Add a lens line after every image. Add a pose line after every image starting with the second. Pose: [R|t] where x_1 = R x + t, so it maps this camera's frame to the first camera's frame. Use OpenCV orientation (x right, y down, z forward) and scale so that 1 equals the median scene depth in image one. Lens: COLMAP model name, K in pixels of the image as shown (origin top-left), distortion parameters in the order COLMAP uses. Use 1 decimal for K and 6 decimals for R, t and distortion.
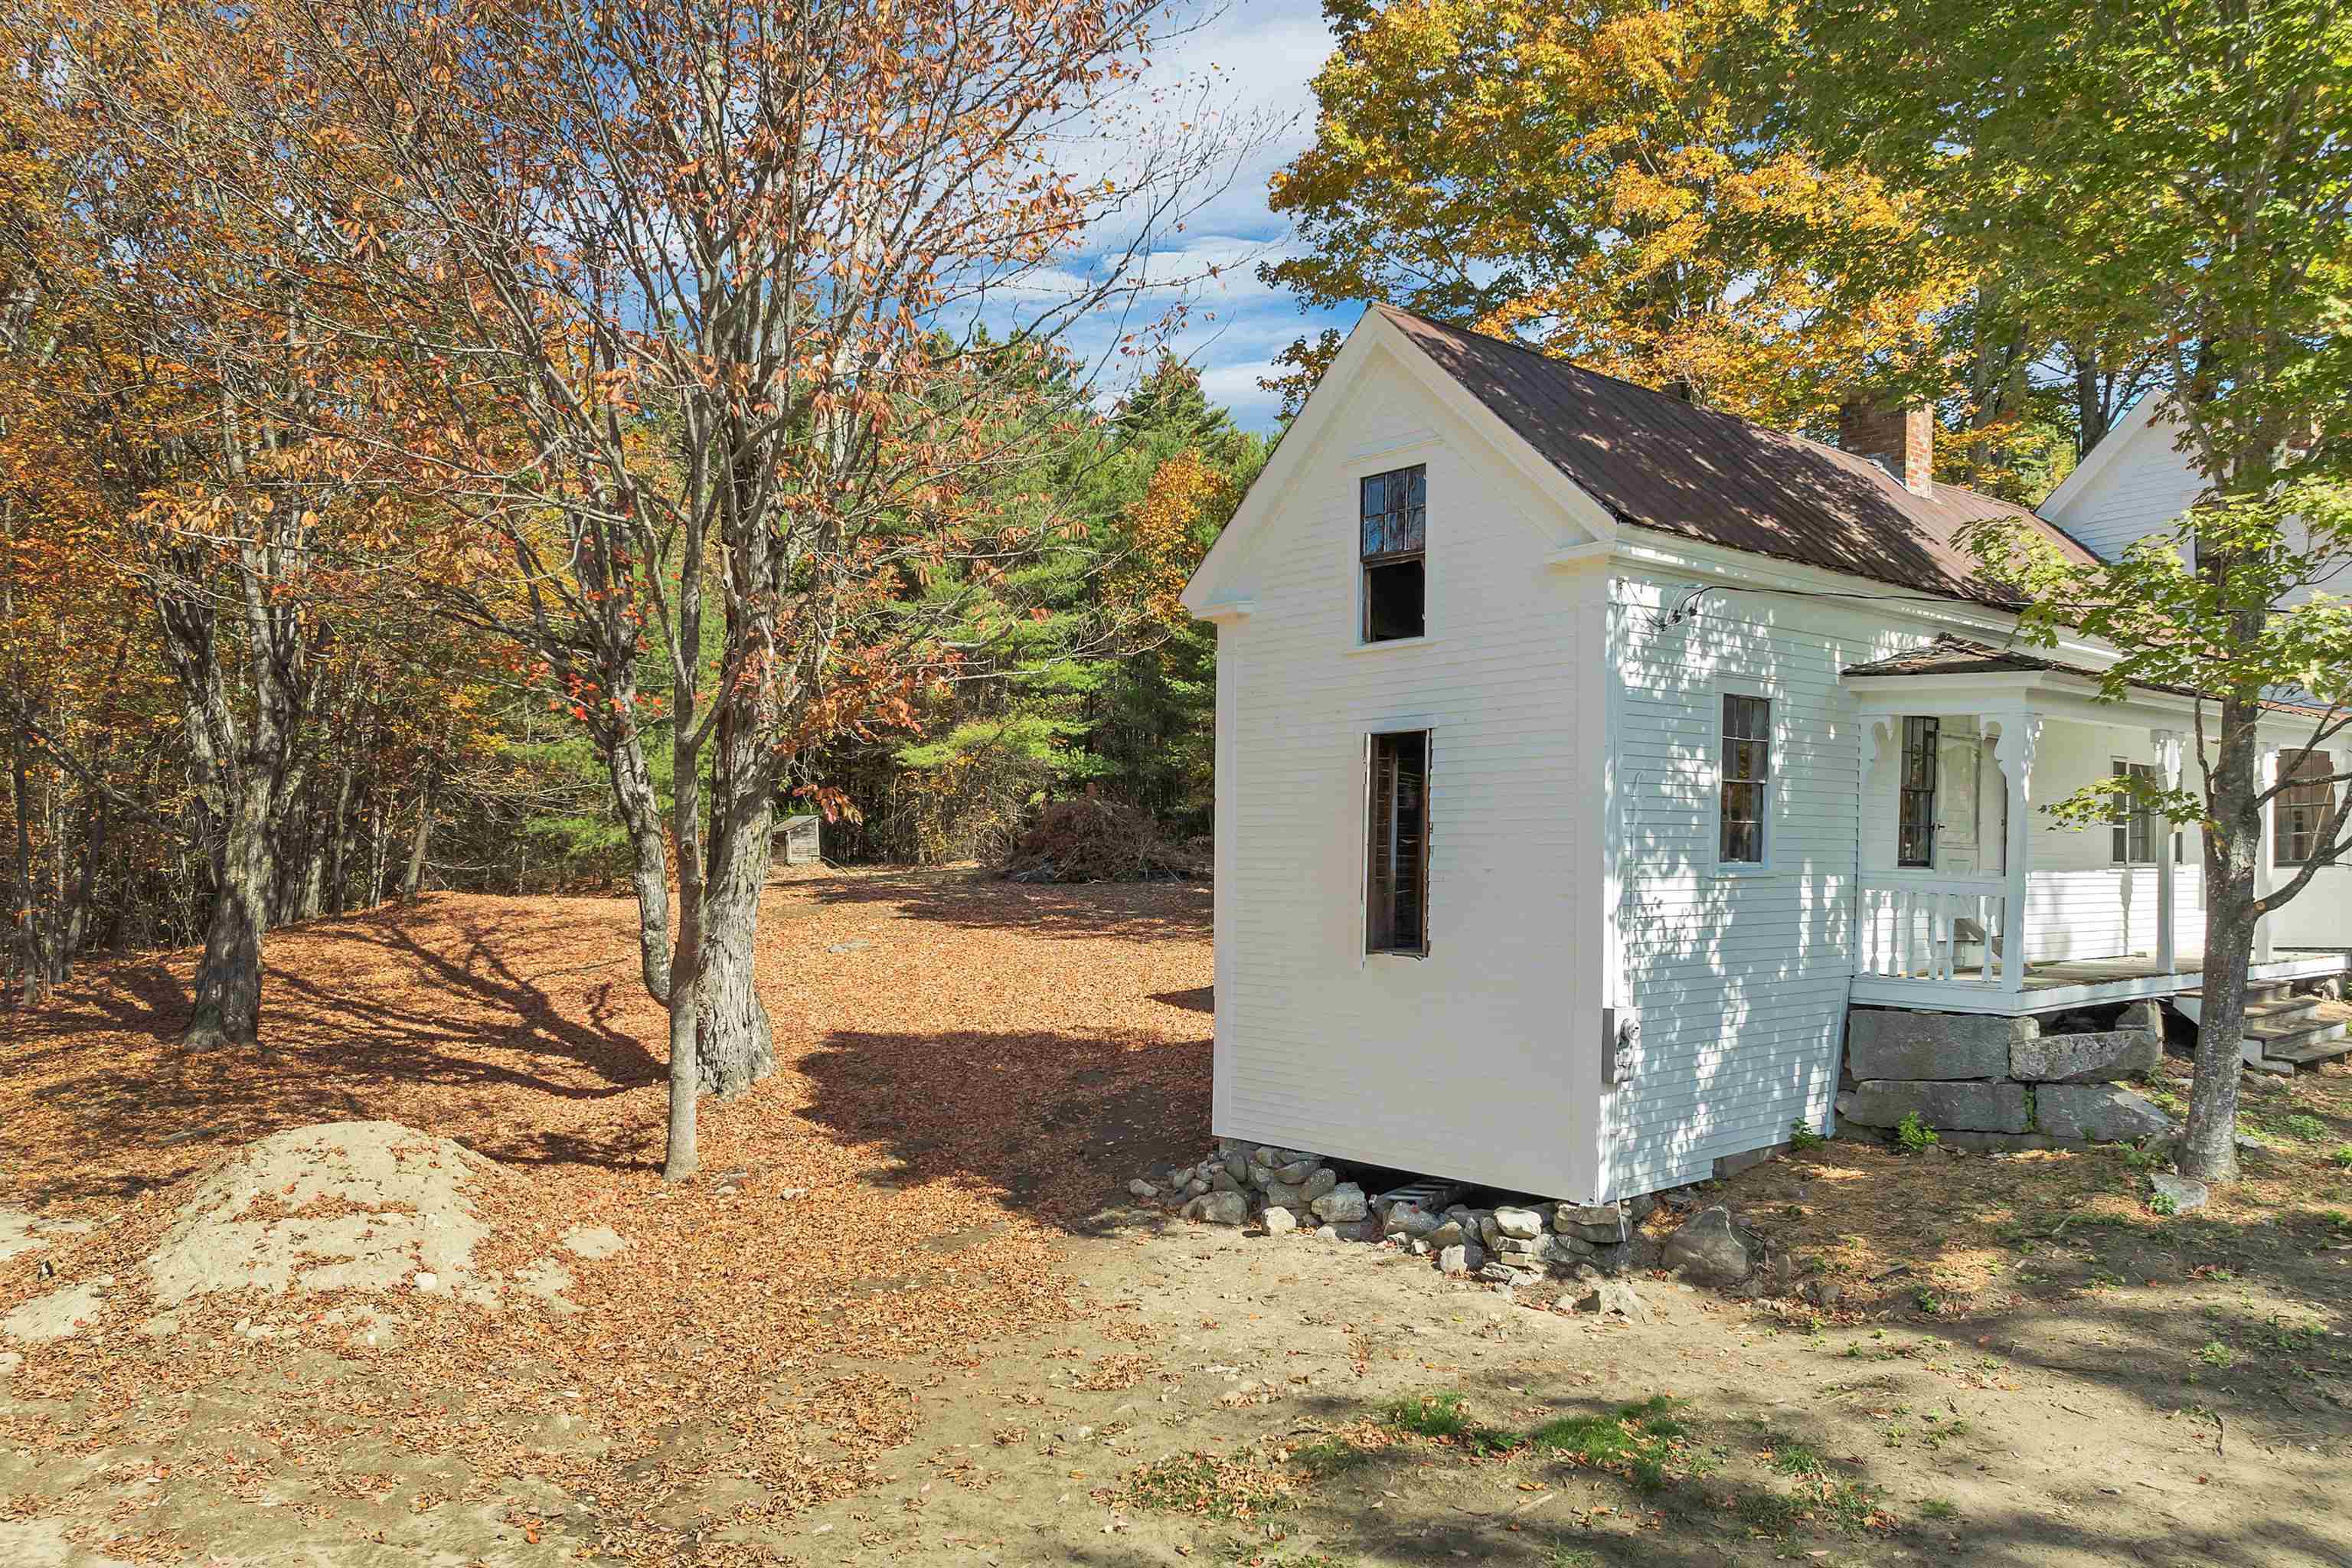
lens RADIAL K [[1732.5, 0, 1187.3], [0, 1732.5, 801.0], [0, 0, 1]] dist [-0.048169, -0.000568]
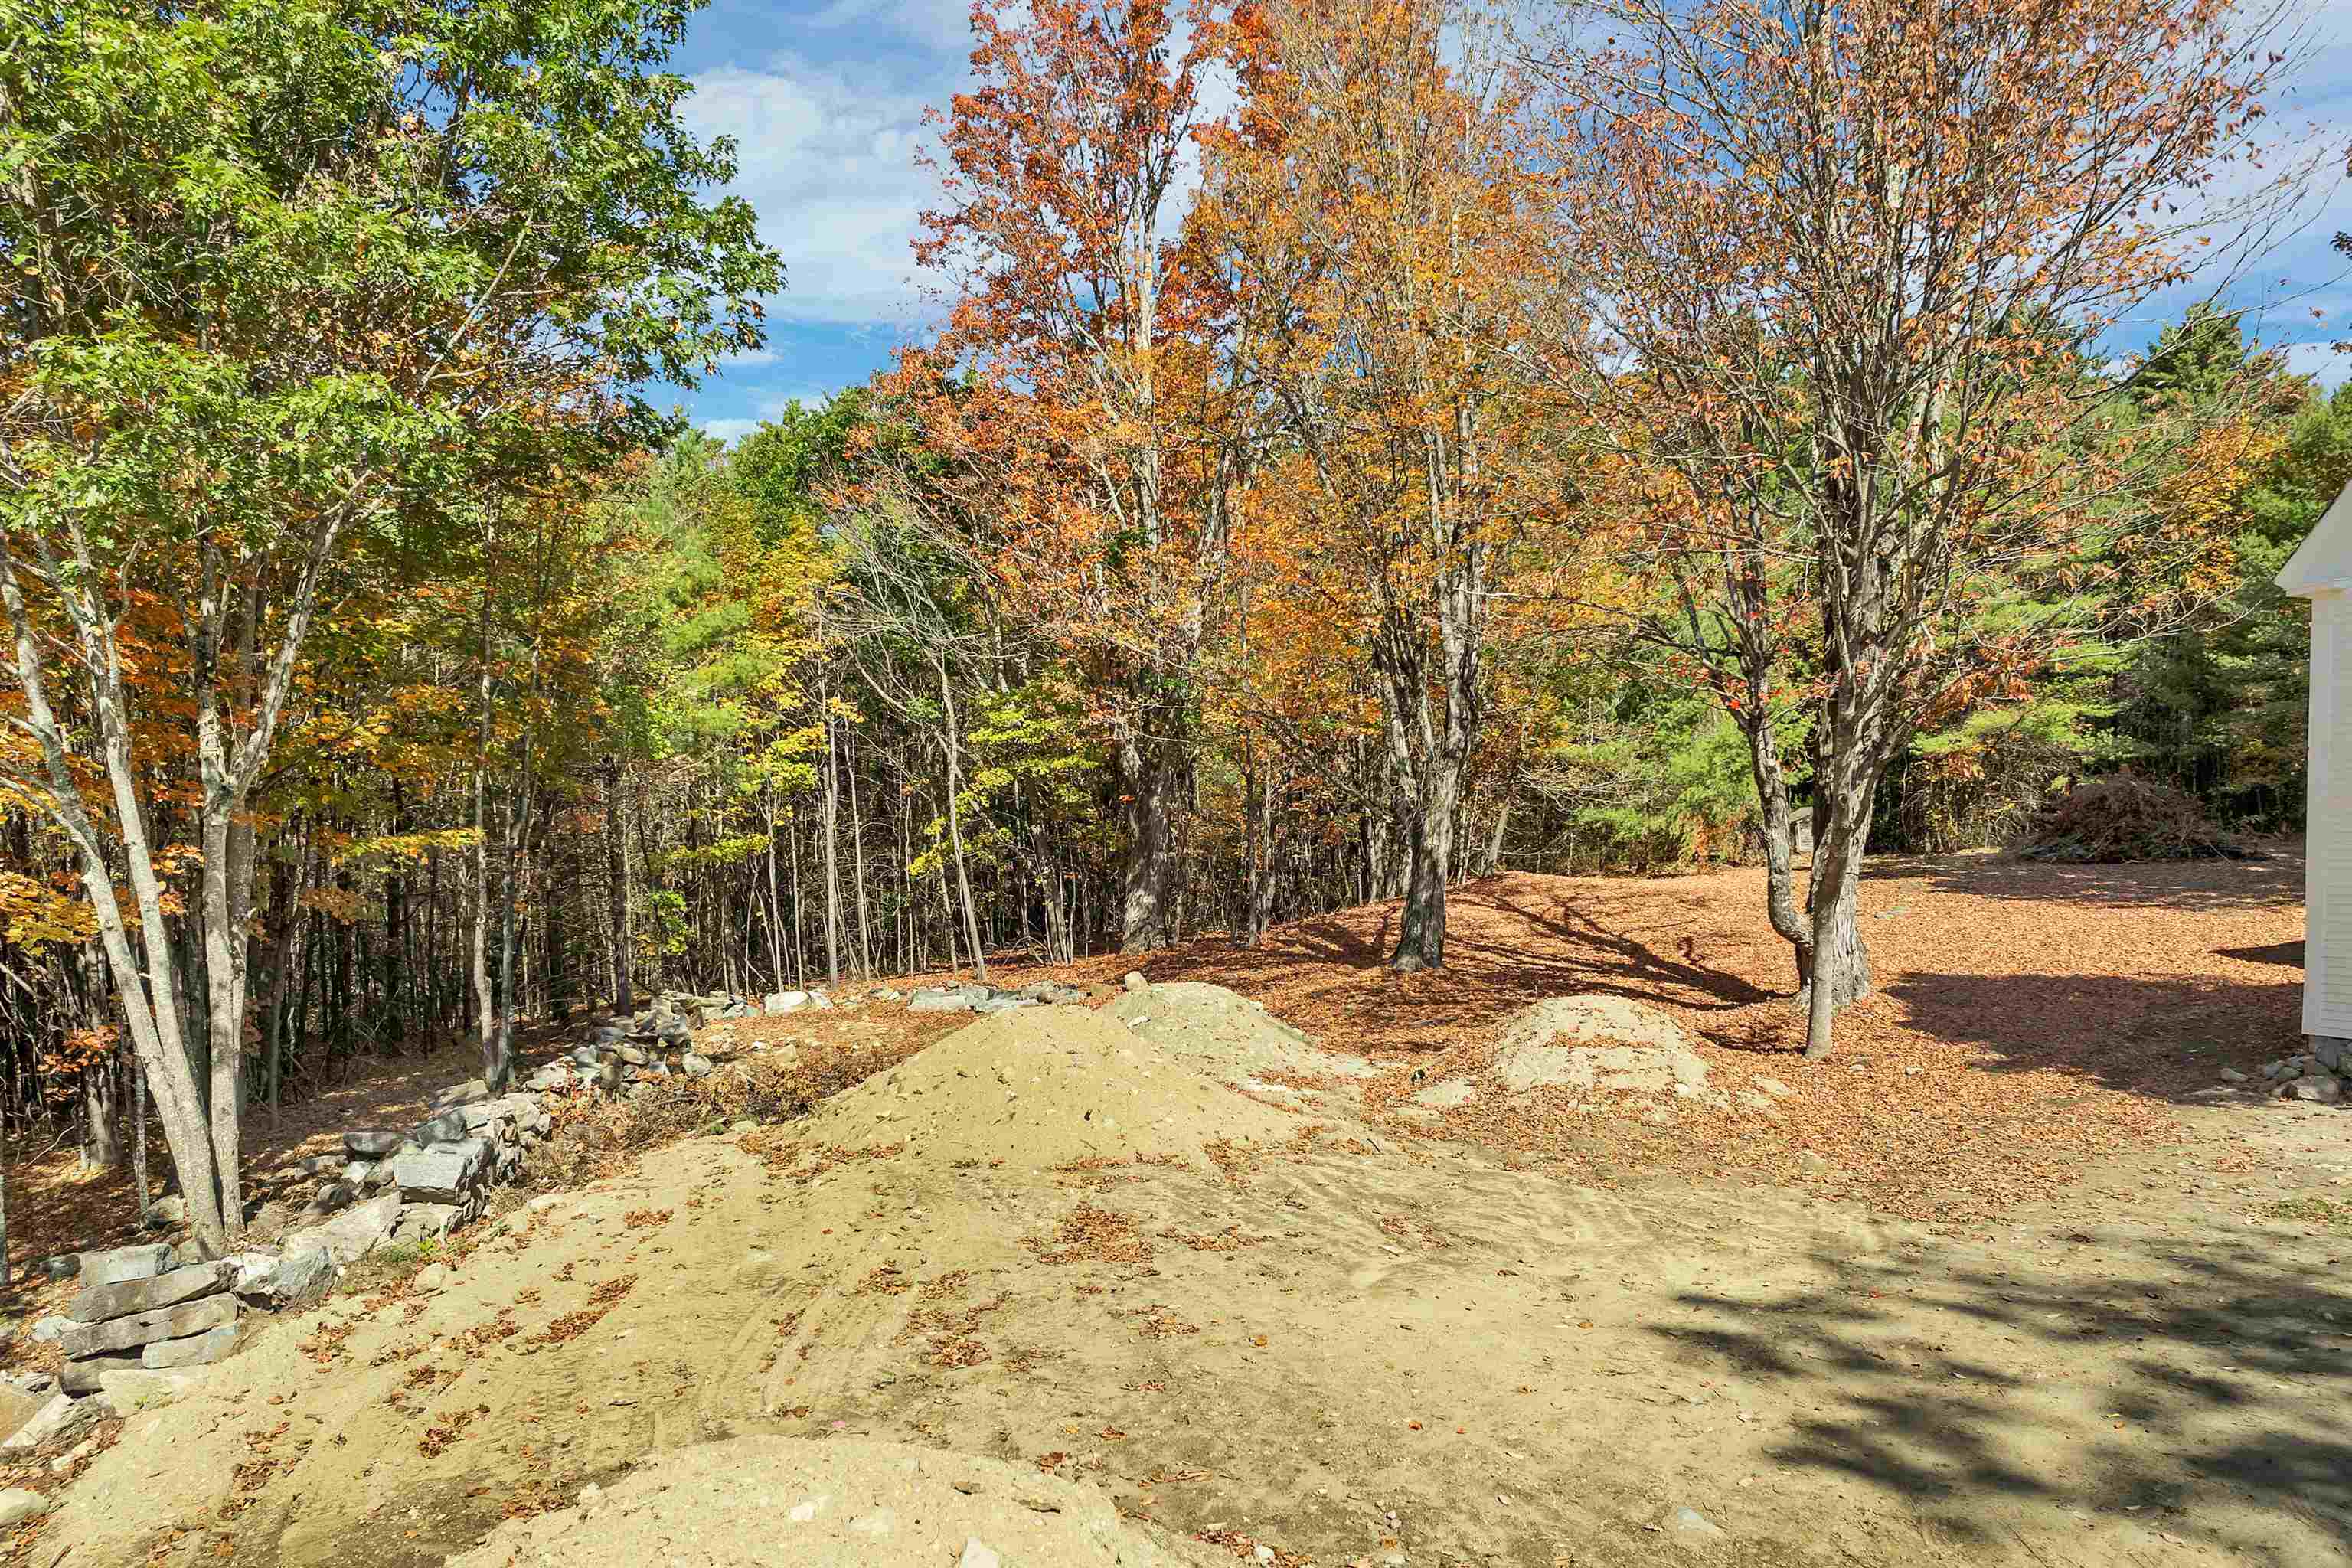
lens RADIAL K [[1687.9, 0, 1172.5], [0, 1687.9, 806.3], [0, 0, 1]] dist [-0.039387, 0.008954]
pose [[0.847173, -0.019655, -0.530953, -0.020038], [0.019755, 0.999790, -0.005491, 0.016927], [0.530949, -0.005837, 0.847383, -0.219522]]
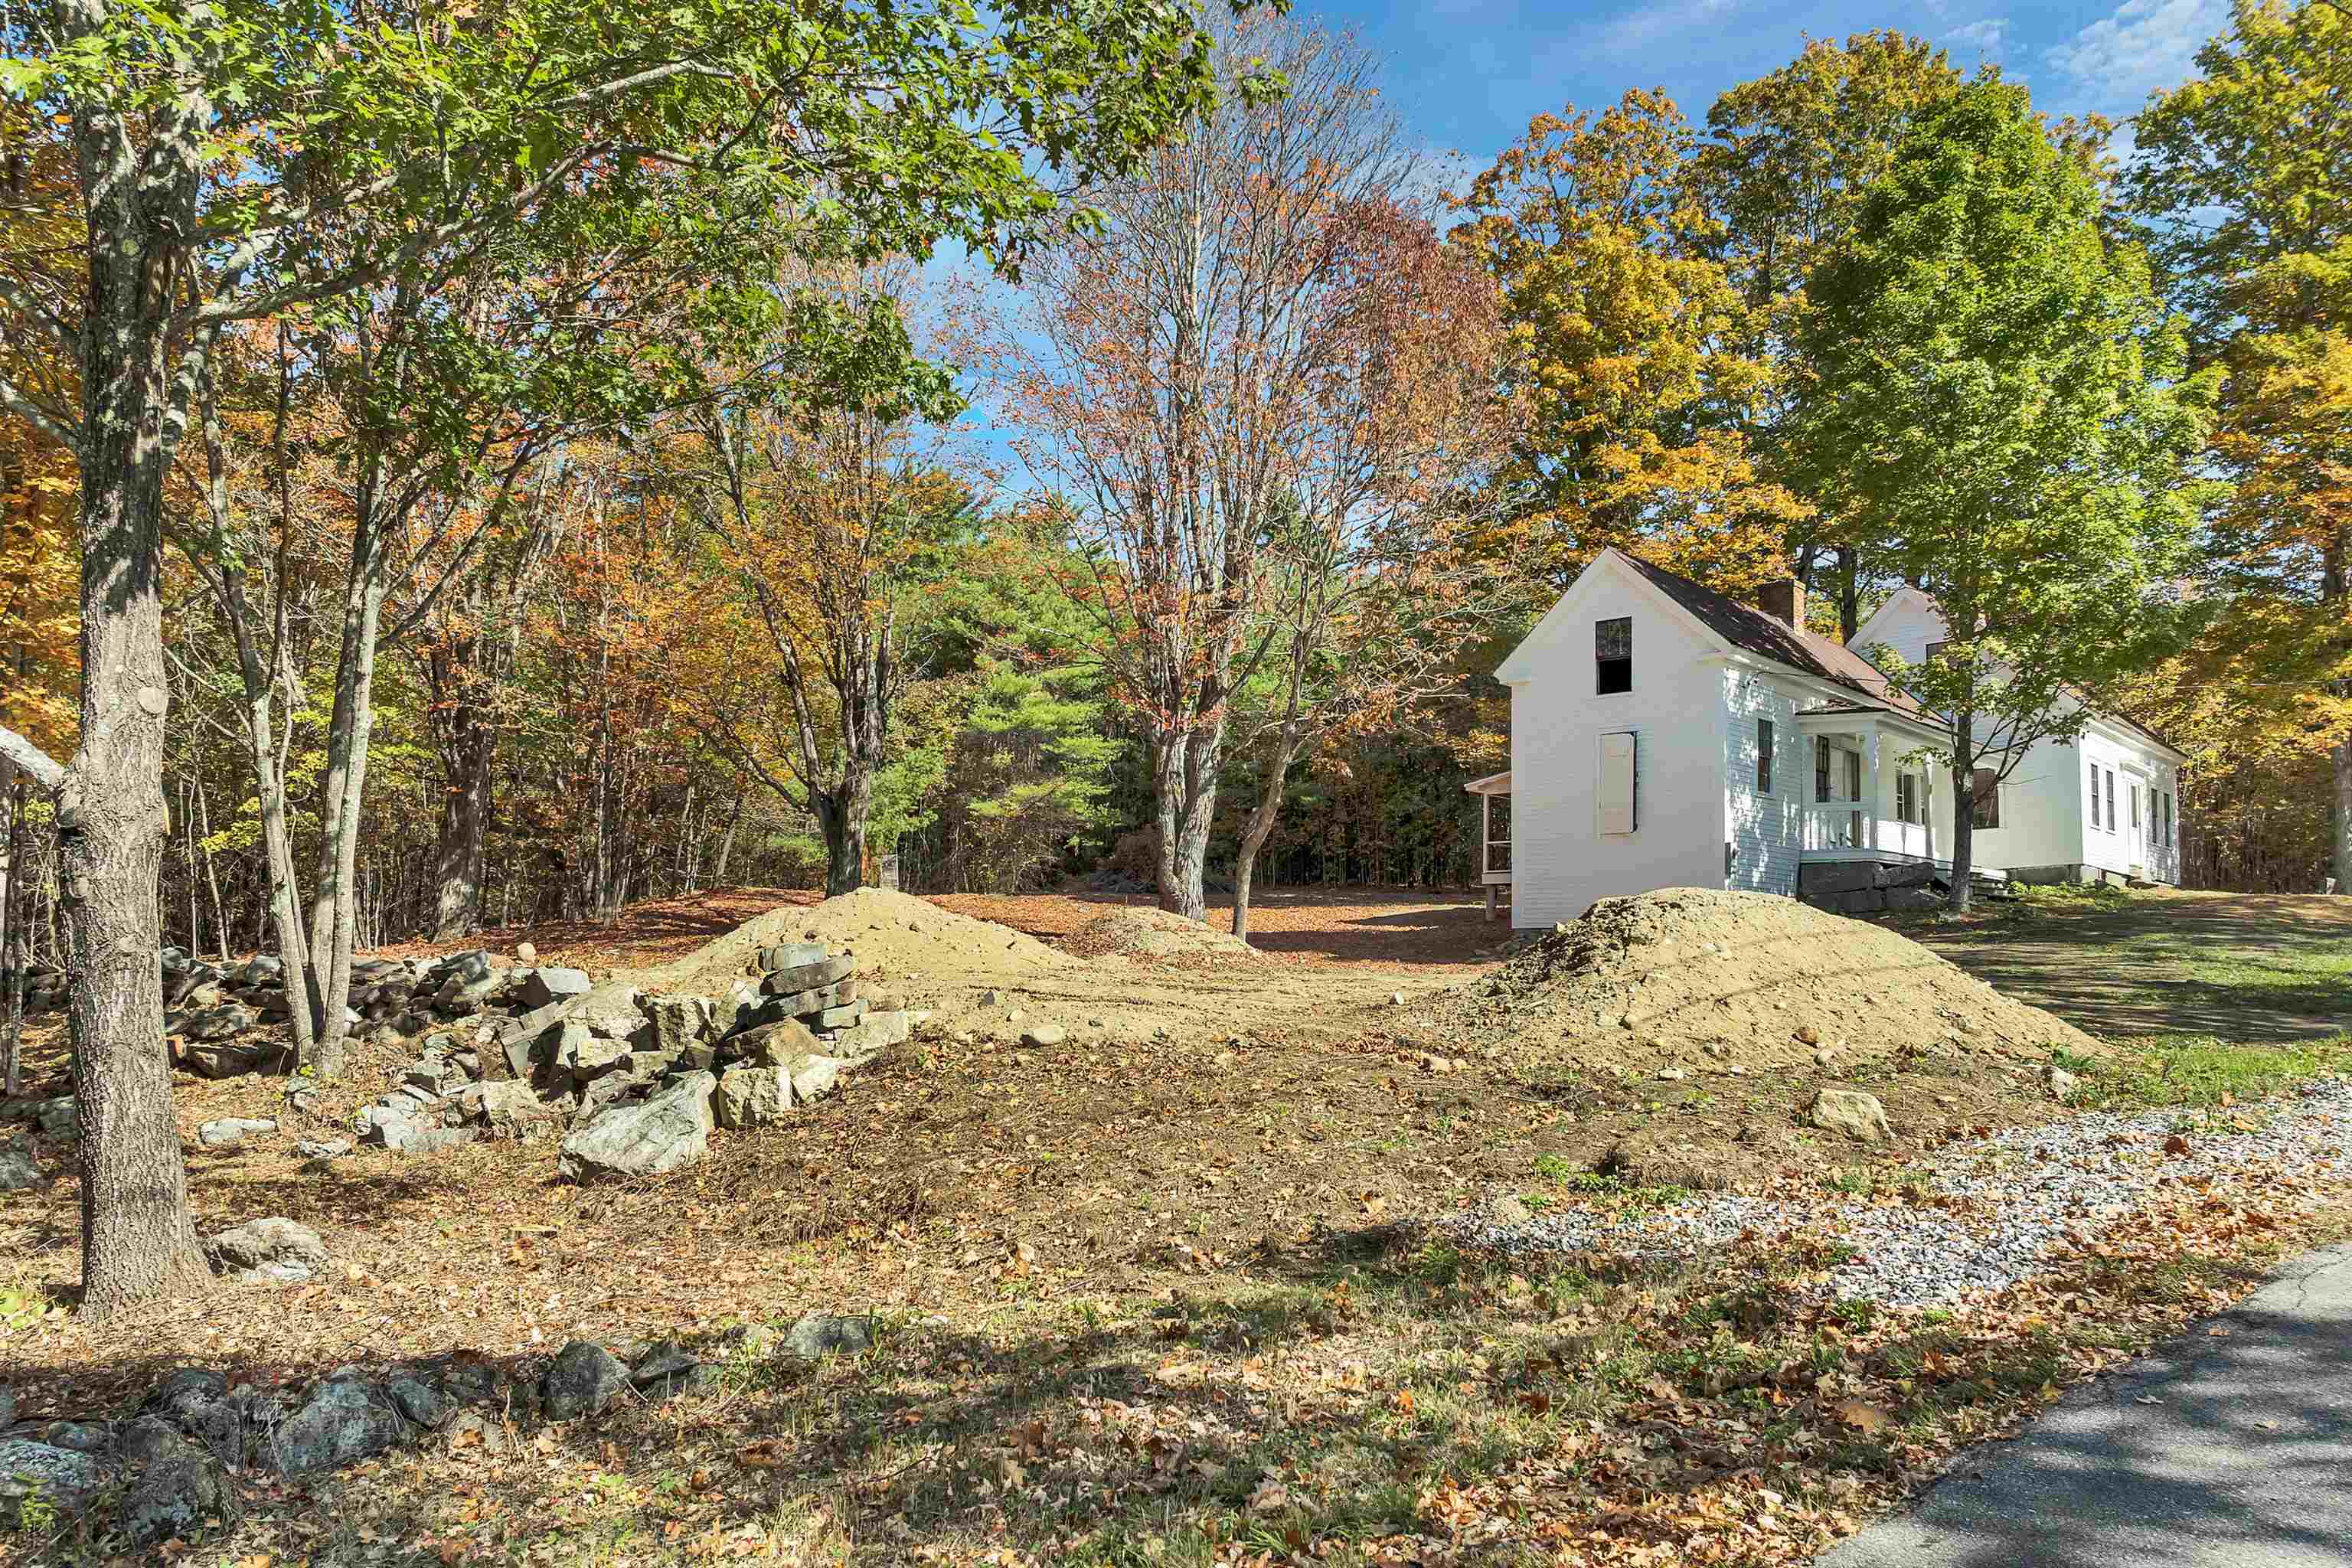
lens RADIAL K [[1687.9, 0, 1174.1], [0, 1687.9, 778.3], [0, 0, 1]] dist [-0.039387, 0.008954]
pose [[0.989621, 0.019554, 0.142364, -0.423287], [-0.008420, 0.996887, -0.078393, 0.108531], [-0.143453, 0.076380, 0.986705, -0.601170]]
